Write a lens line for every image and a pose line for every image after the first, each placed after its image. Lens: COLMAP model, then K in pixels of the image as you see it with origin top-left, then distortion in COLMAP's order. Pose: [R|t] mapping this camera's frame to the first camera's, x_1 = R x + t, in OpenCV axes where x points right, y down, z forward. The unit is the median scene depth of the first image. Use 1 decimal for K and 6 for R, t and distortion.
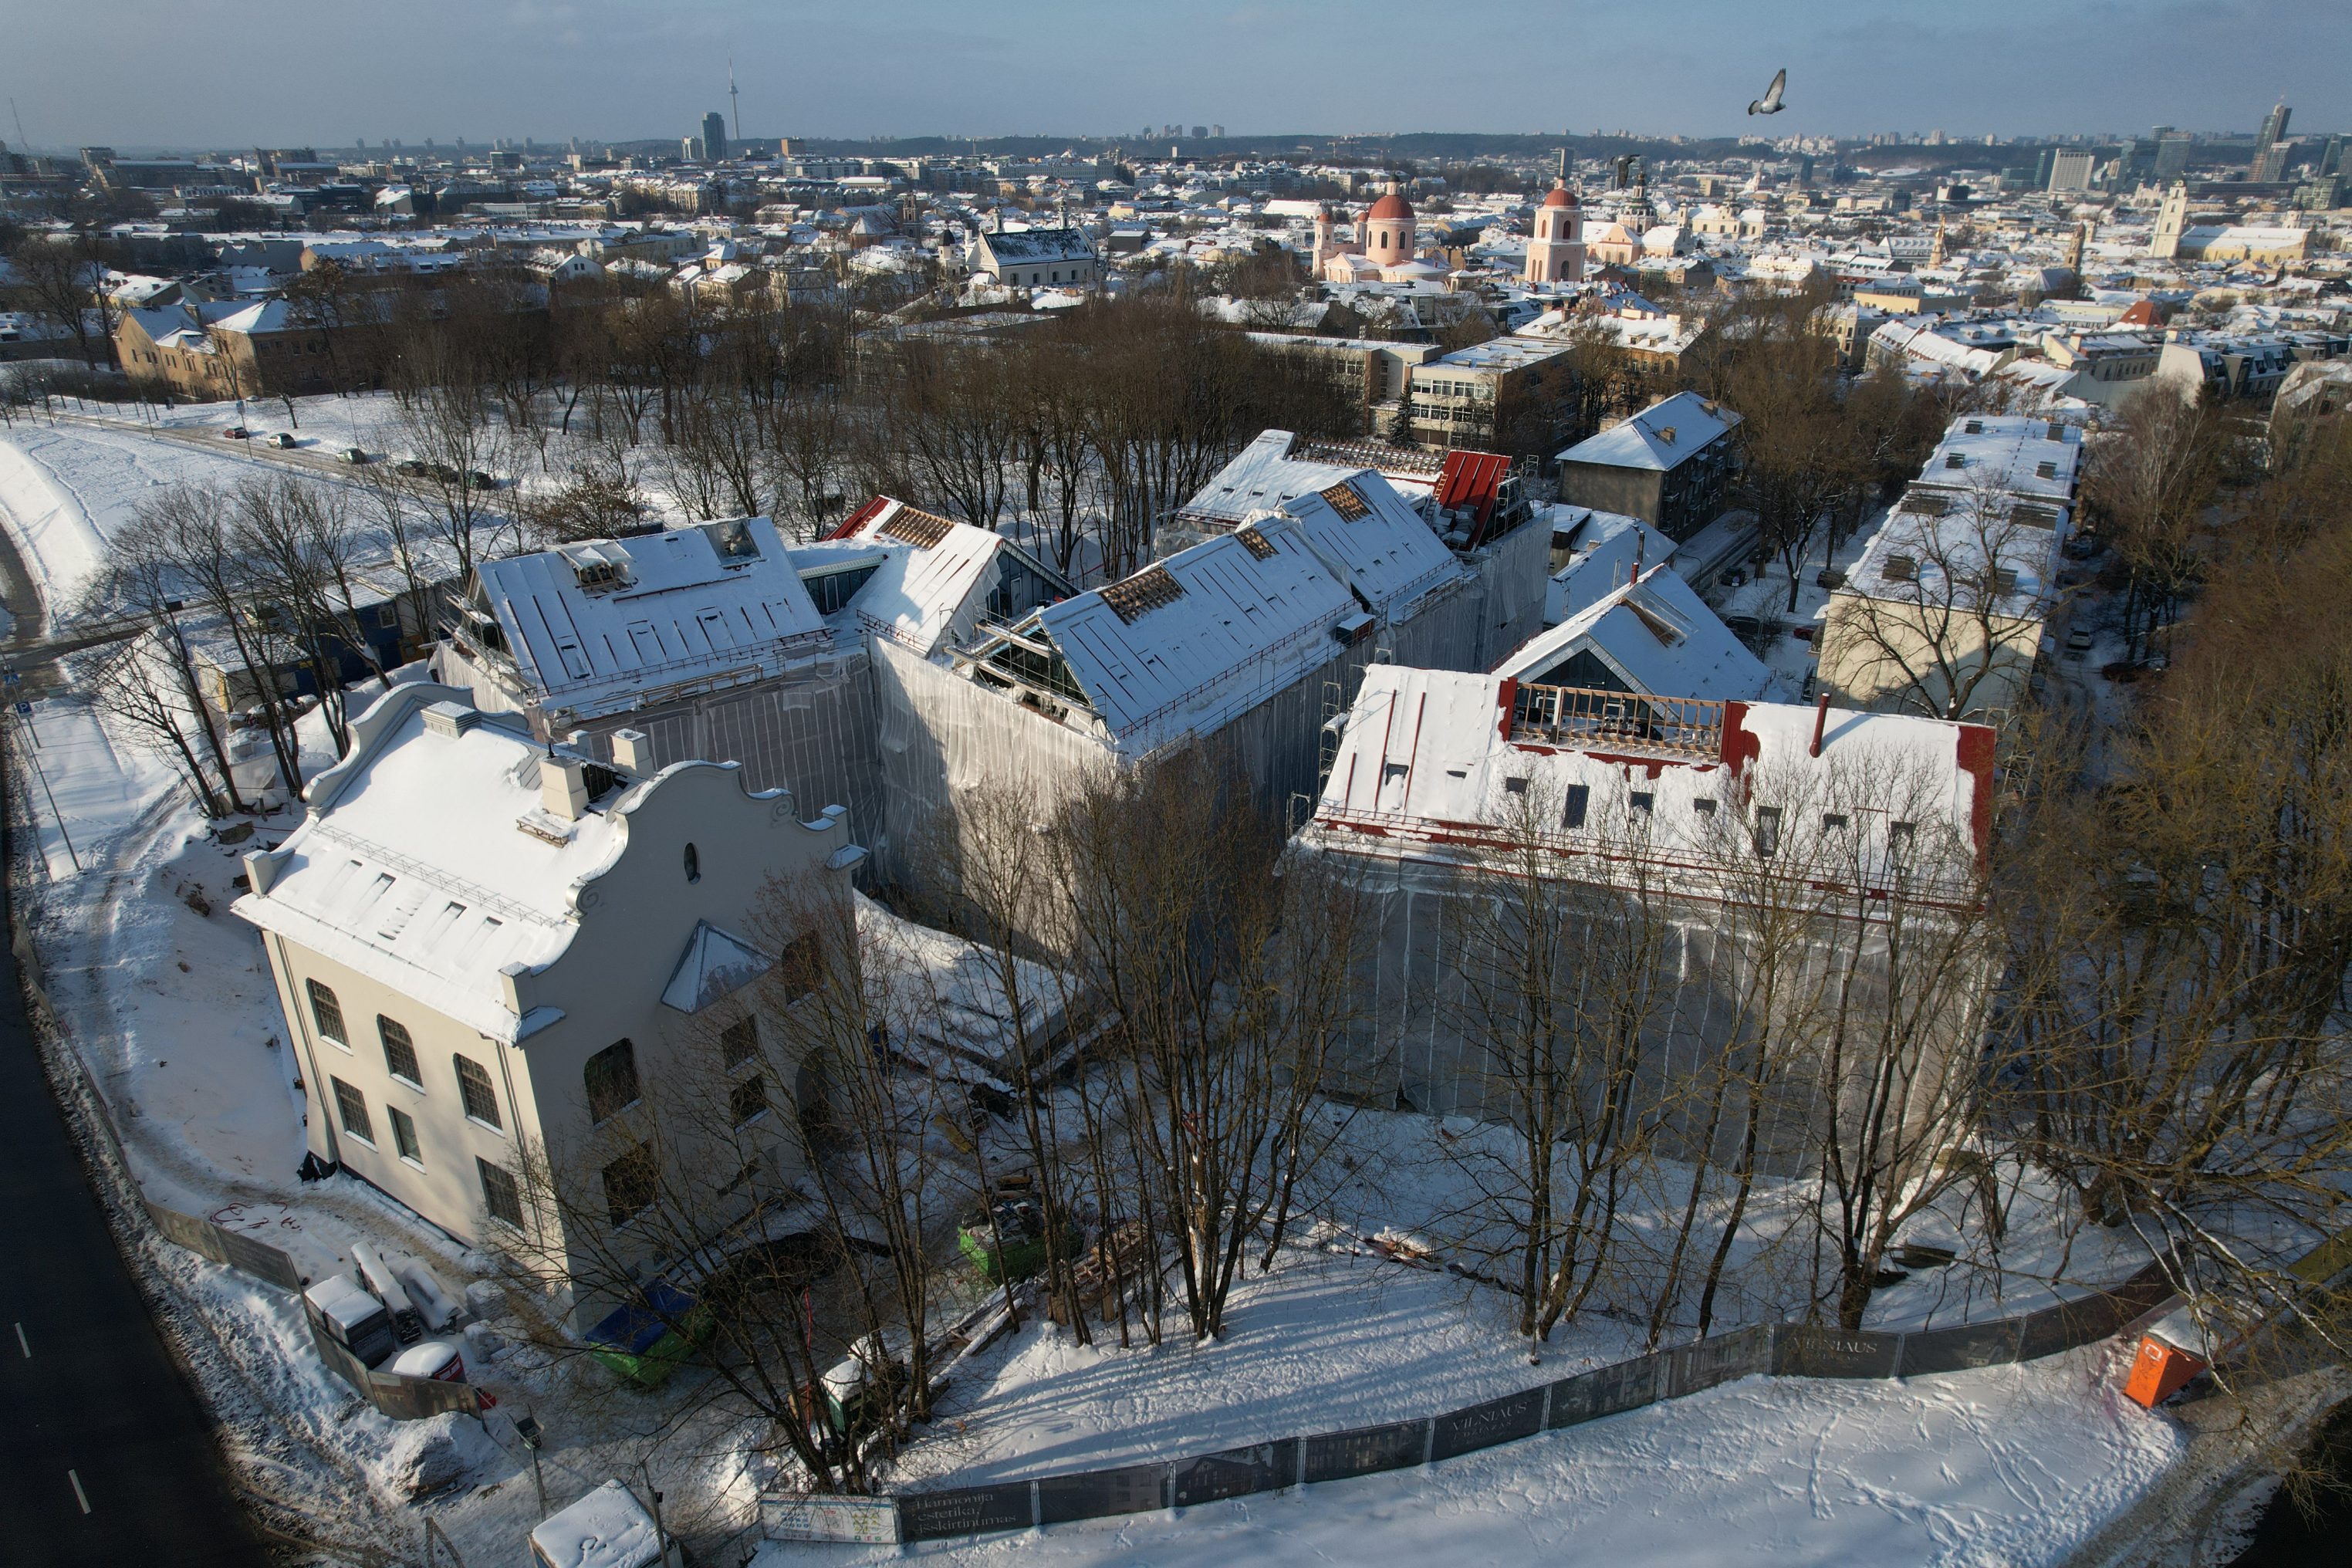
lens RADIAL K [[1513.8, 0, 1172.2], [0, 1513.8, 777.4], [0, 0, 1]] dist [-0.078283, 0.078137]
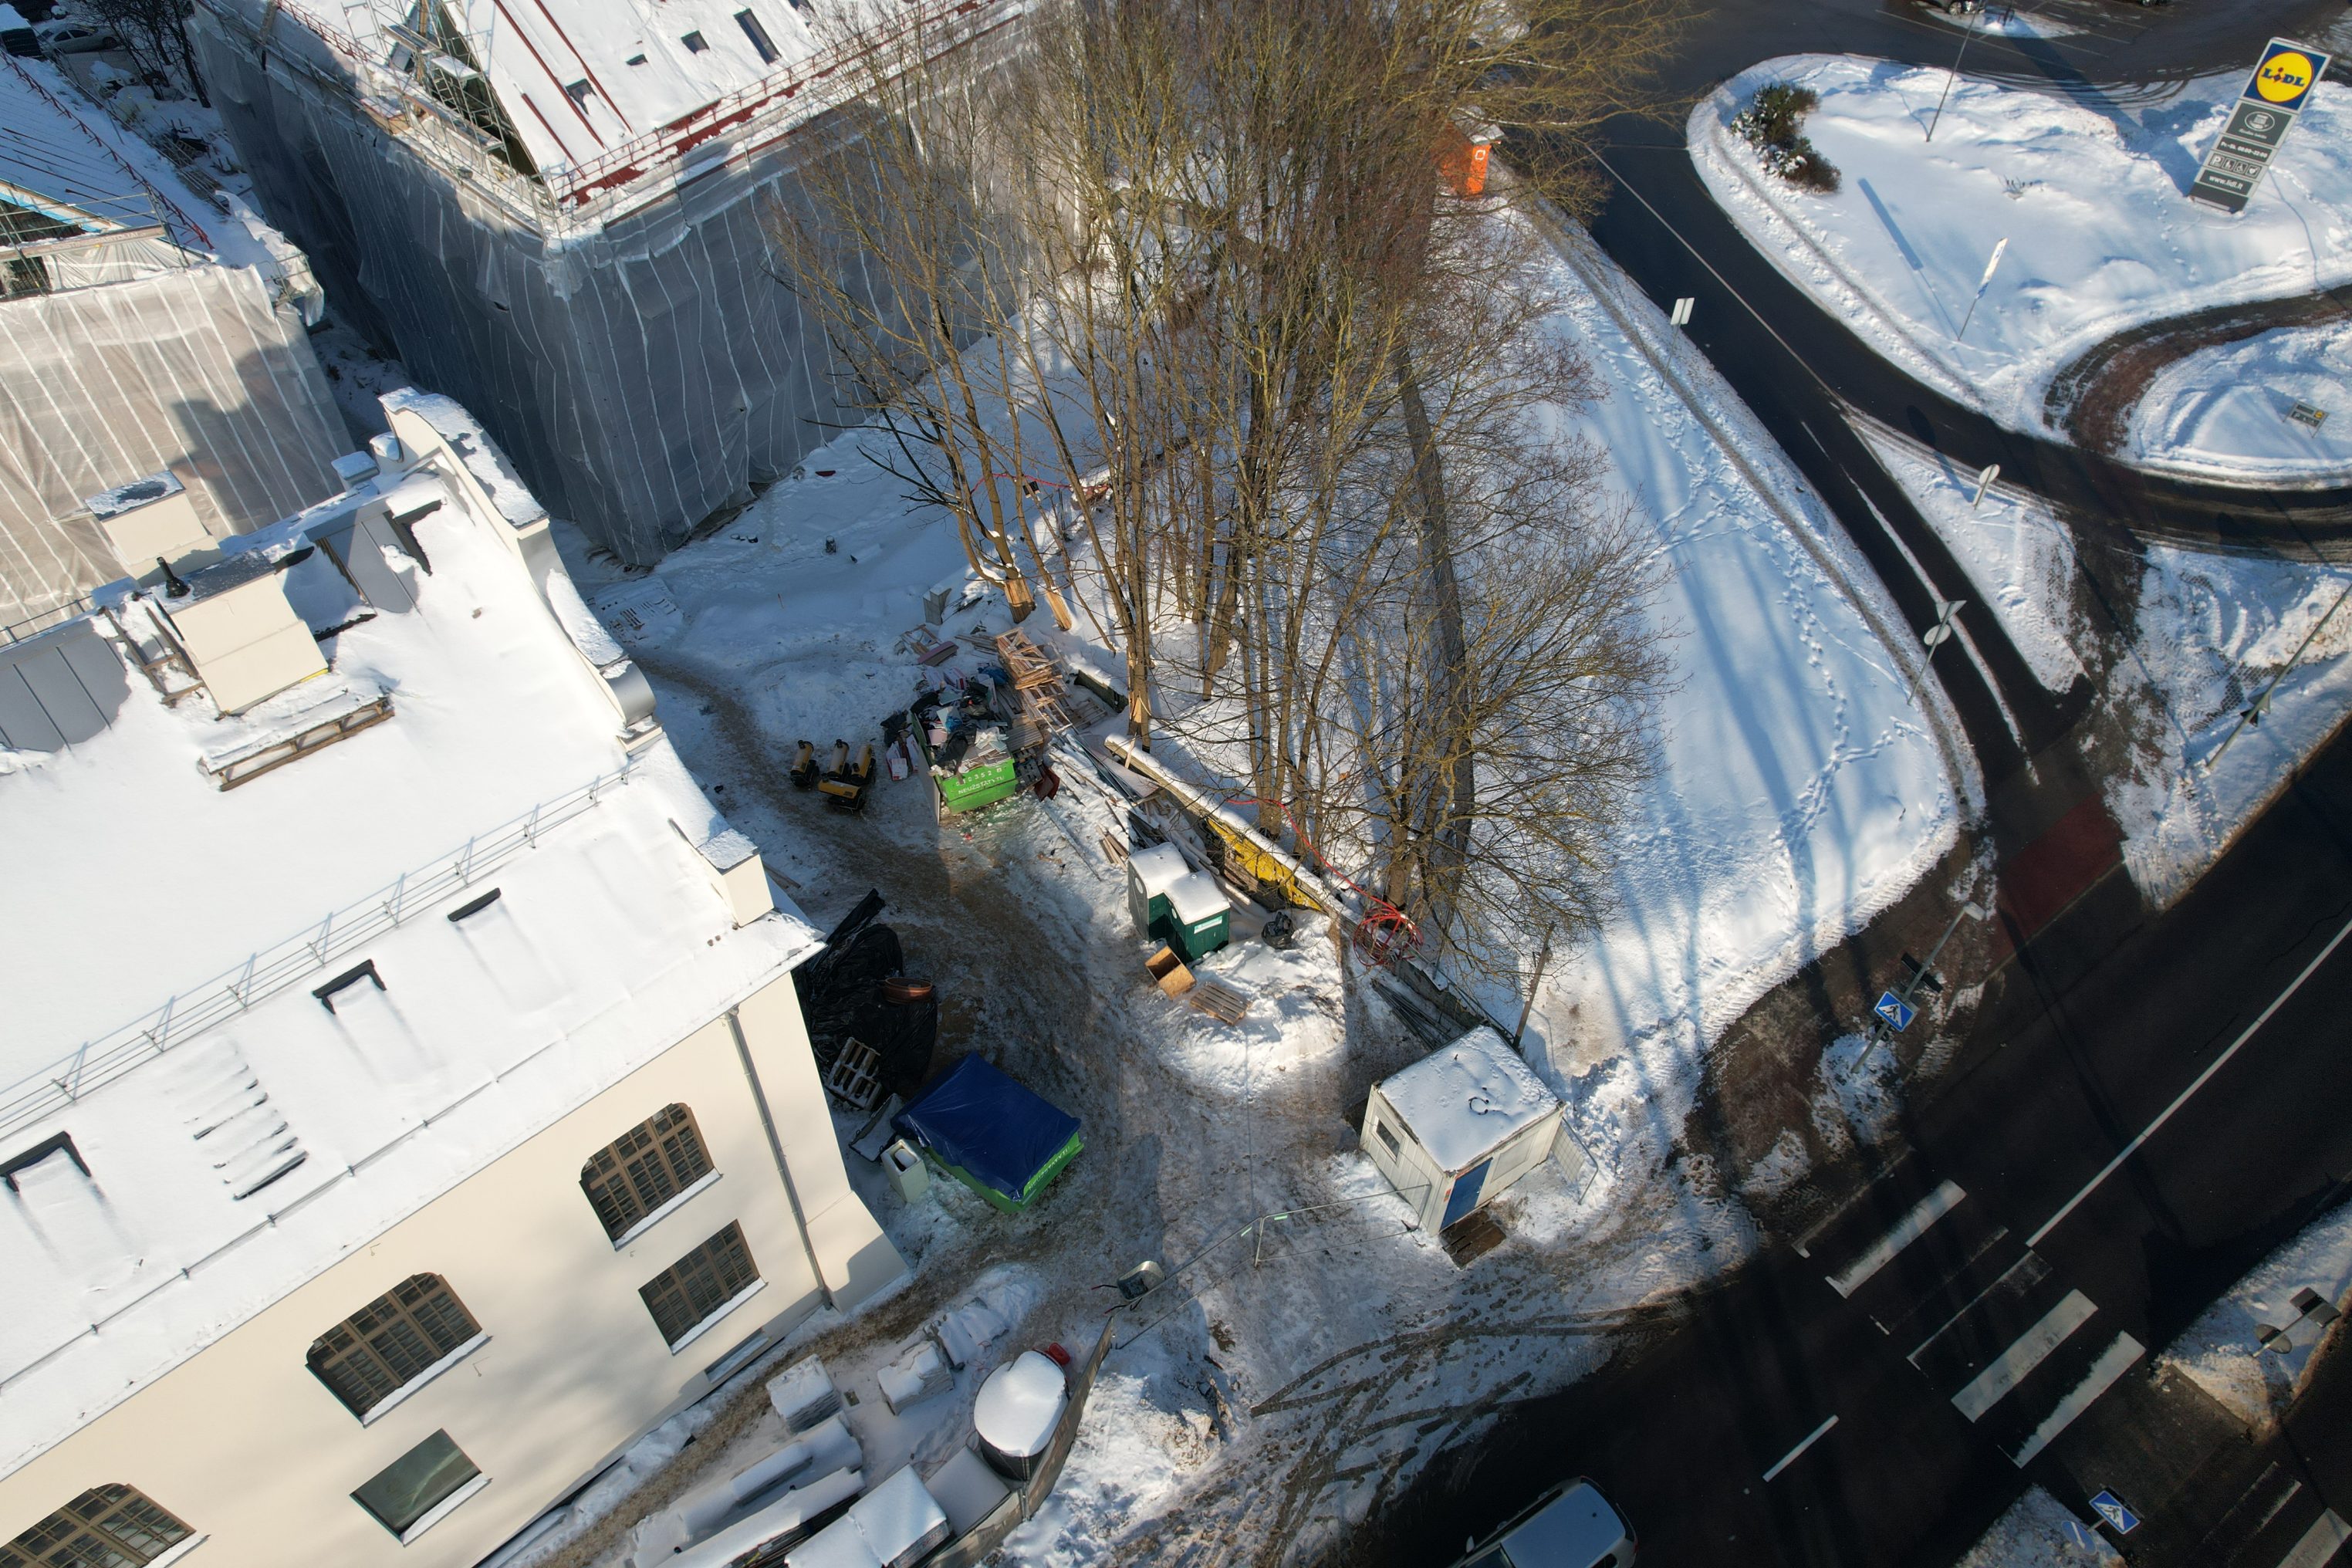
lens RADIAL K [[1518.8, 0, 1176.0], [0, 1518.8, 784.0], [0, 0, 1]] dist [-0.087507, 0.081724]
pose [[0.250494, -0.693177, 0.675839, -0.511661], [0.363533, 0.714358, 0.597944, -0.092412], [-0.897272, 0.095909, 0.430935, 0.461515]]
